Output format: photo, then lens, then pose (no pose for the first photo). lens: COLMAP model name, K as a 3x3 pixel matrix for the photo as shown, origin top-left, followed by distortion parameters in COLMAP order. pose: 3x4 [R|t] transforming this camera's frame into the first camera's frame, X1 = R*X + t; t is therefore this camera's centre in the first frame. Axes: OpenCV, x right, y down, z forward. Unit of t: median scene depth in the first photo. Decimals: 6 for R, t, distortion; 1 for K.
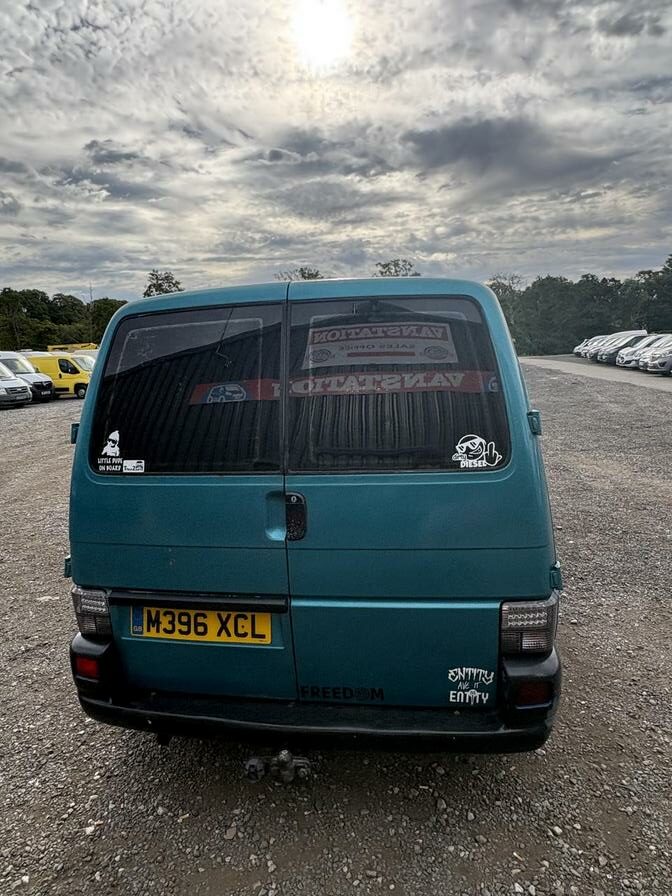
lens RADIAL K [[548.4, 0, 341.3], [0, 548.4, 454.0], [0, 0, 1]] dist [-0.000704, 0.003915]
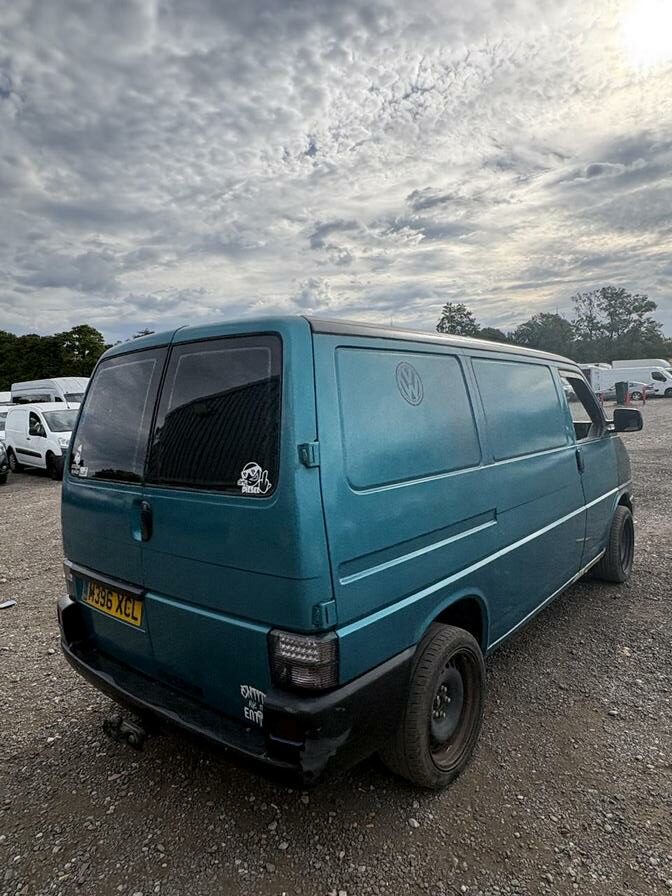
lens RADIAL K [[548.4, 0, 341.3], [0, 548.4, 456.6], [0, 0, 1]] dist [-0.000704, 0.003915]
pose [[0.866198, 0.056901, -0.496451, 0.843502], [-0.079031, 0.996591, -0.023666, -0.031969], [0.493412, 0.059734, 0.867742, 0.155811]]
